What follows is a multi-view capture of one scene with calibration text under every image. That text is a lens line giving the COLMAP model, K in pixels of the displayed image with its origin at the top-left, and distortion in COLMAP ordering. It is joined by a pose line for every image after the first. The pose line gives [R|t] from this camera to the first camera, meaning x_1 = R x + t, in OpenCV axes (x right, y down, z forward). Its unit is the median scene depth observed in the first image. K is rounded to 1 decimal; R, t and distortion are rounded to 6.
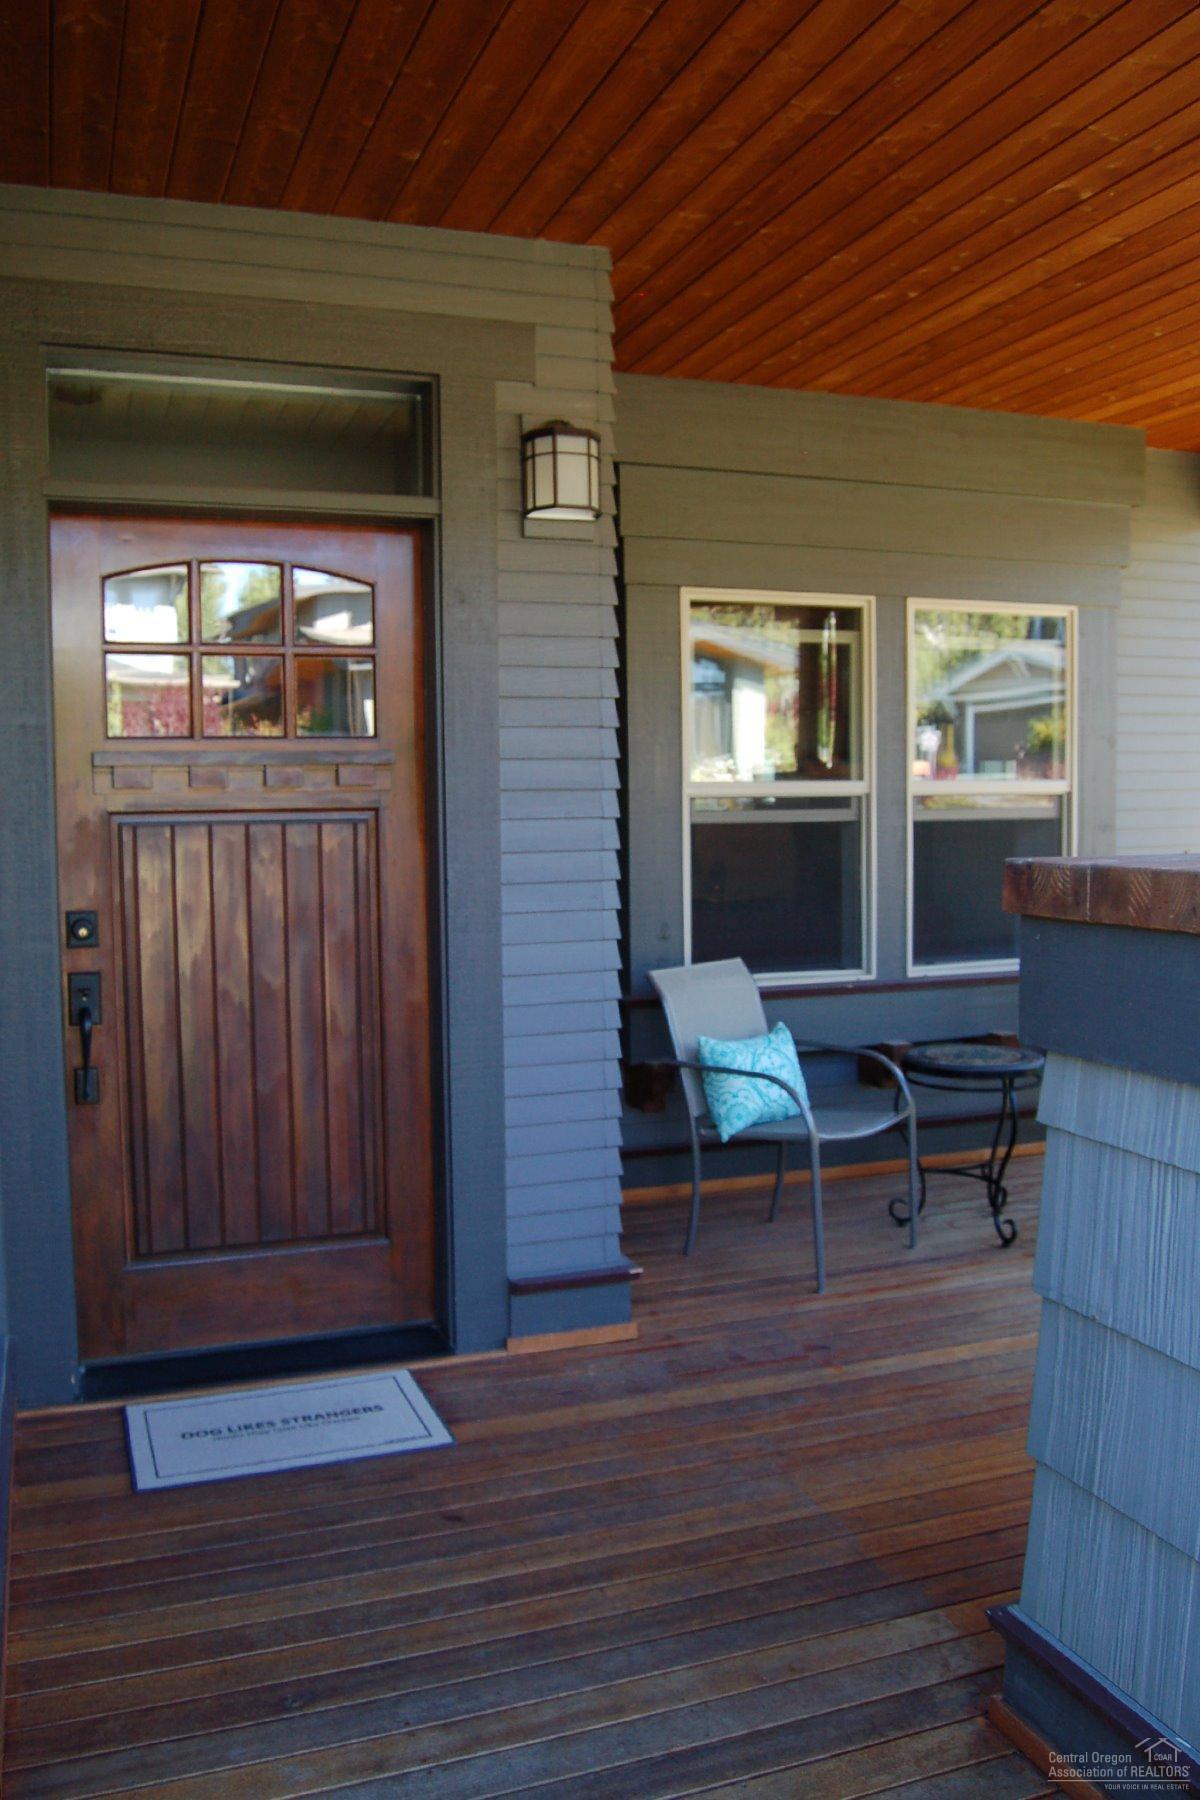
lens RADIAL K [[1404.4, 0, 556.6], [0, 1404.4, 888.3], [0, 0, 1]] dist [-0.087355, 0.009351]
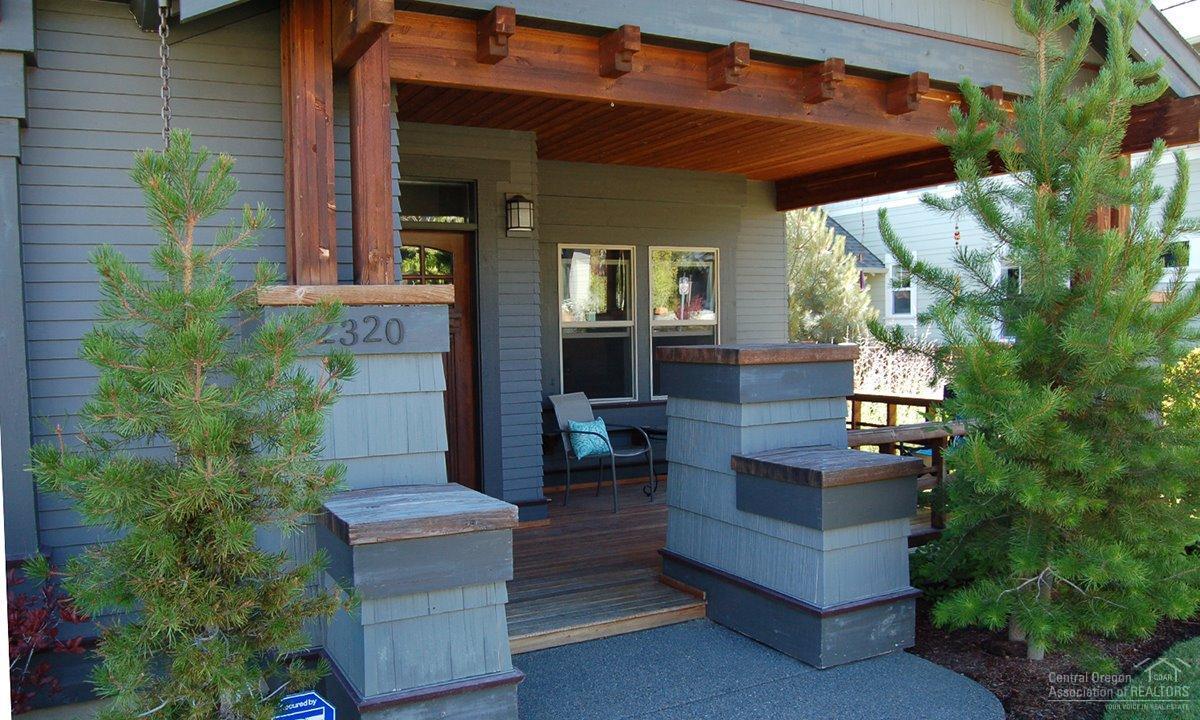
lens RADIAL K [[963.8, 0, 600.0], [0, 963.8, 360.0], [0, 0, 1]] dist [-0.000289, -0.000044]
pose [[0.987308, -0.009329, 0.158542, -0.114527], [0.012973, 0.999675, -0.021965, 0.031747], [-0.158285, 0.023743, 0.987108, -0.723462]]
